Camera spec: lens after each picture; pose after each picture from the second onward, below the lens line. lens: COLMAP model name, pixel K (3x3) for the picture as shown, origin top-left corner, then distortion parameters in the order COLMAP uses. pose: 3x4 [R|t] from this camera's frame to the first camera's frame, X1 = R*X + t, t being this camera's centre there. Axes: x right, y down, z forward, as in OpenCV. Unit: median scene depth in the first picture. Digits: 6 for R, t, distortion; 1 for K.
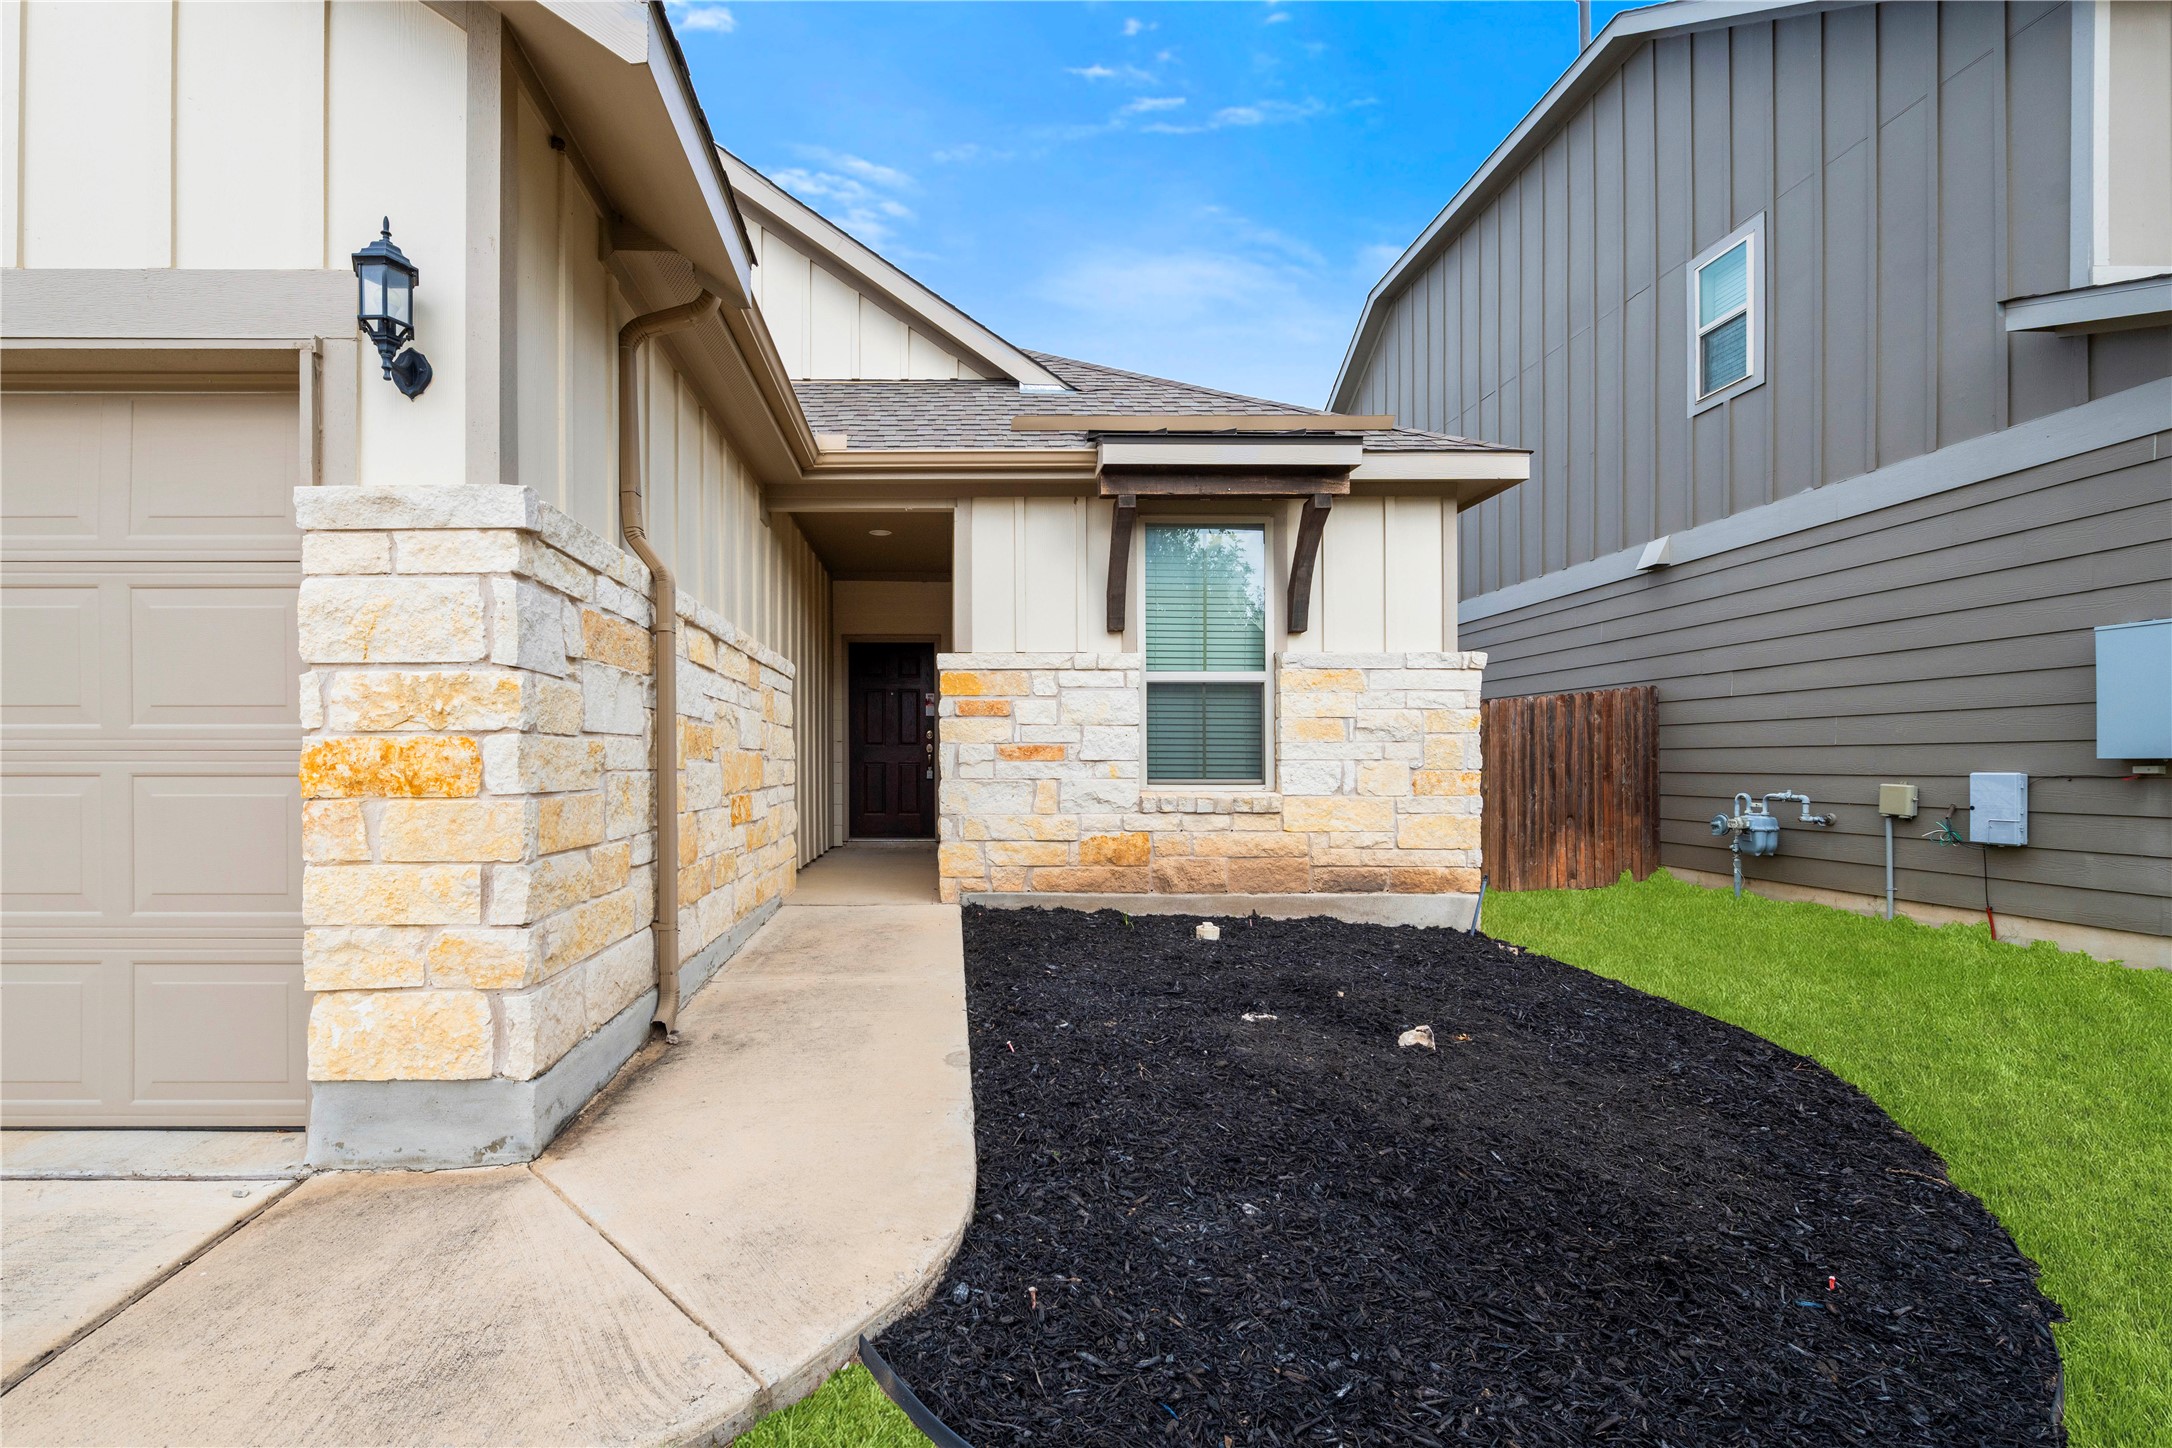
lens RADIAL K [[868.6, 0, 925.7], [0, 868.6, 763.4], [0, 0, 1]] dist [0.000972, 0.000067]
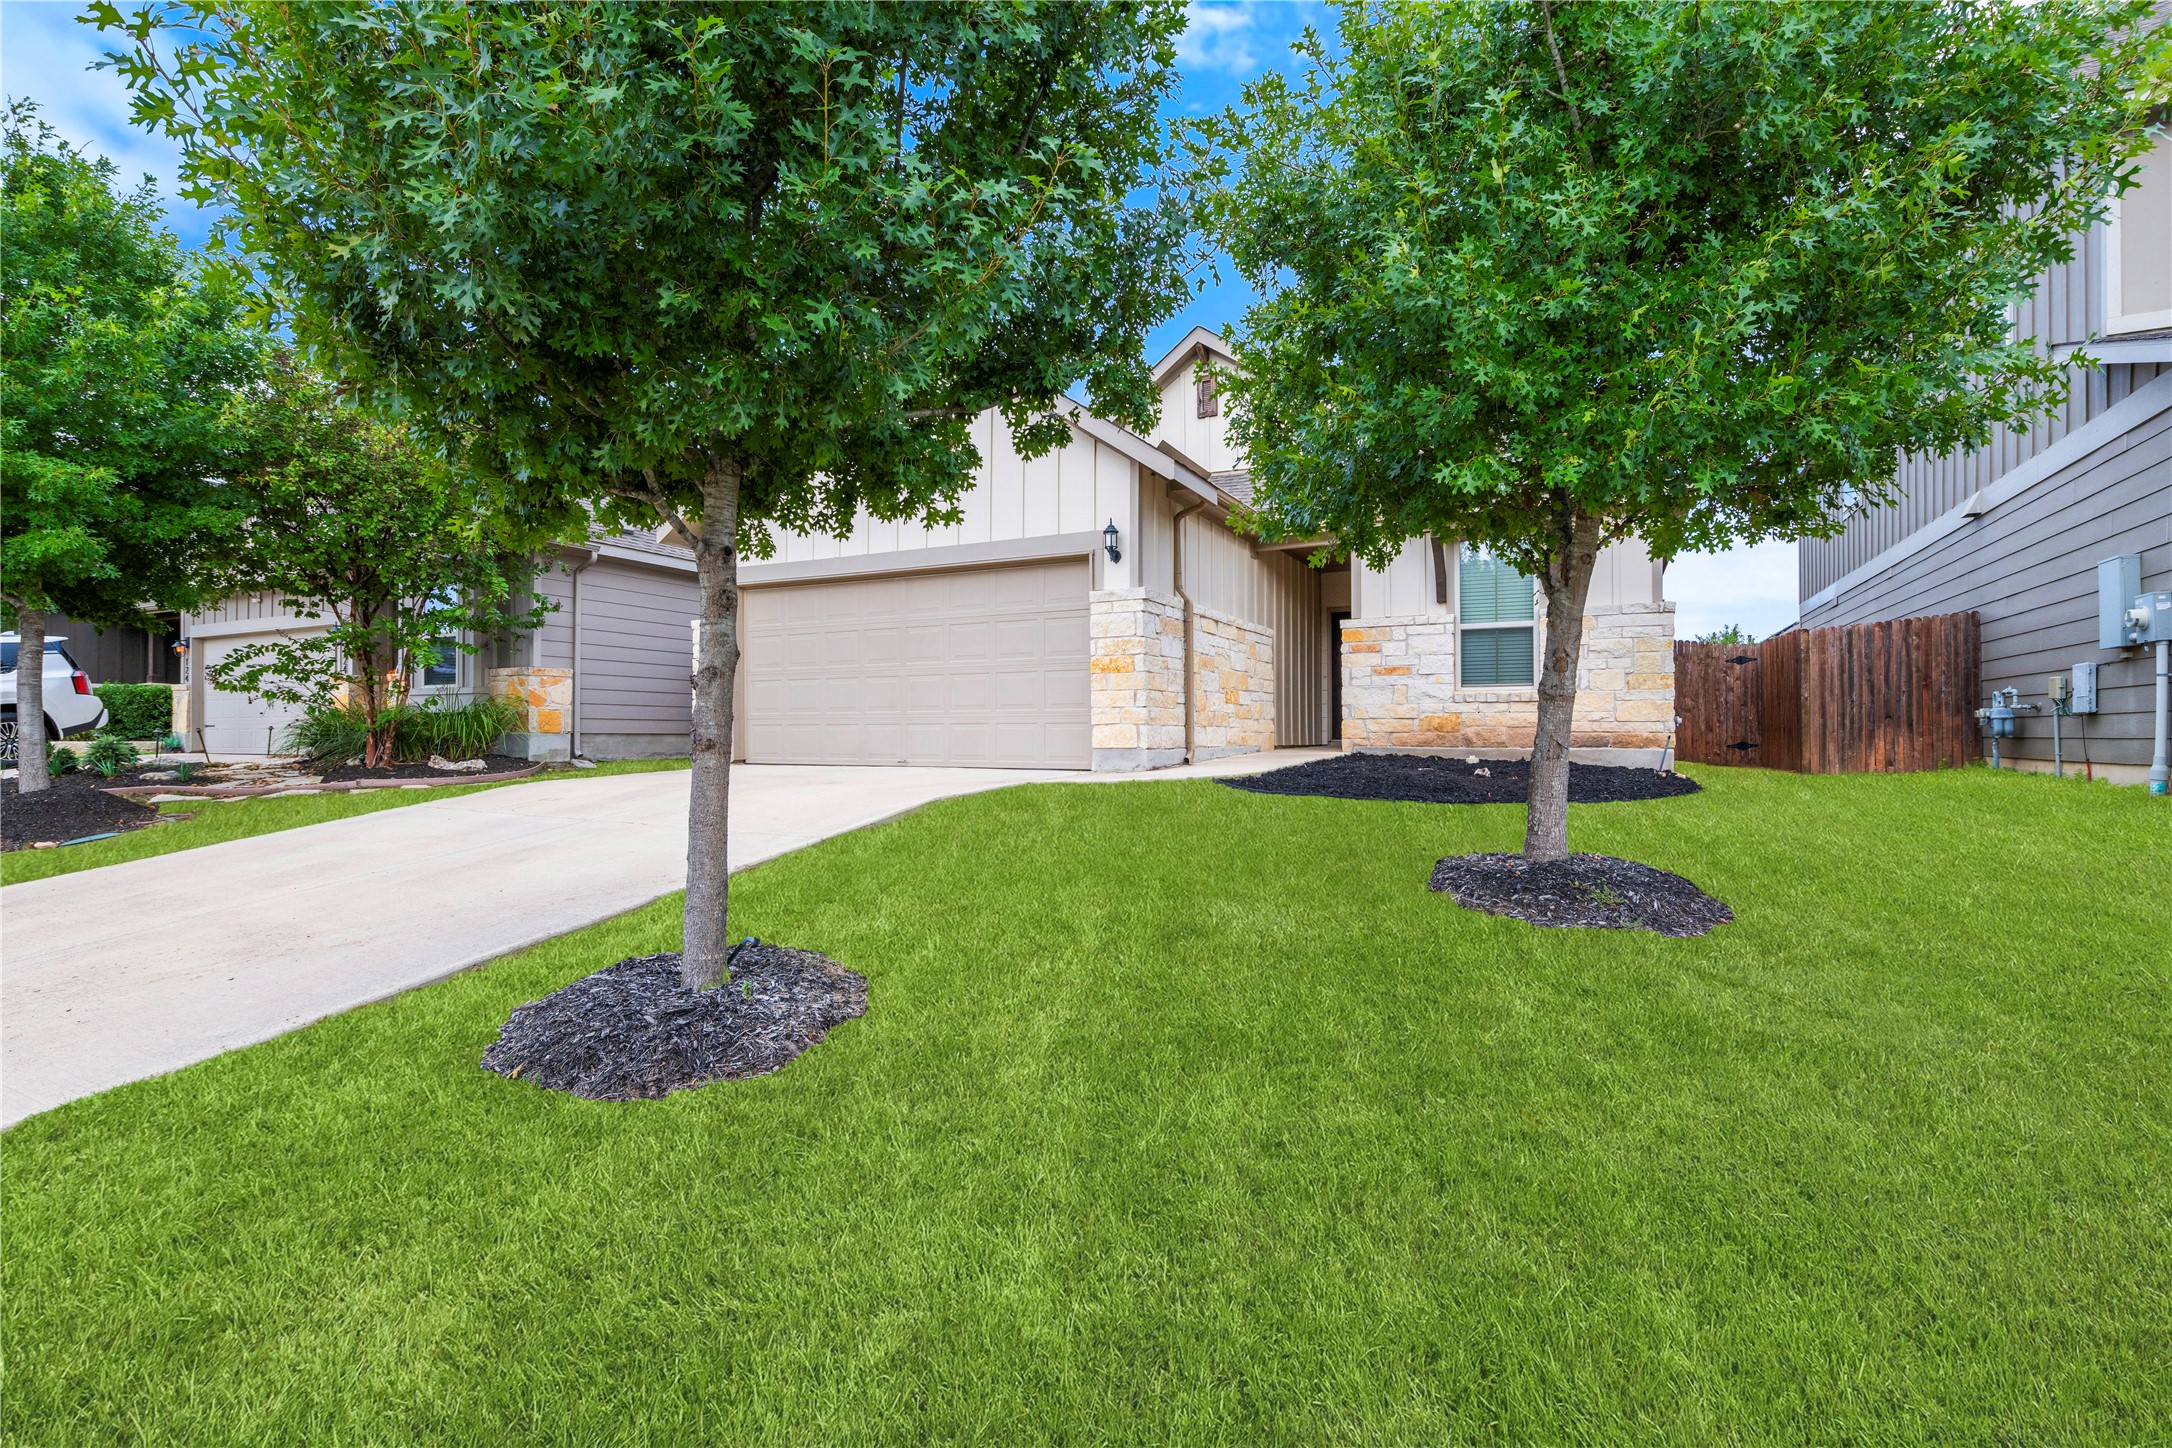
lens RADIAL K [[1025.3, 0, 1099.9], [0, 1025.3, 737.9], [0, 0, 1]] dist [0.000896, 0.000112]
pose [[0.895147, -0.003129, -0.445760, 0.533302], [0.000026, 0.999976, -0.006967, 0.143868], [0.445771, 0.006225, 0.895126, -1.216623]]
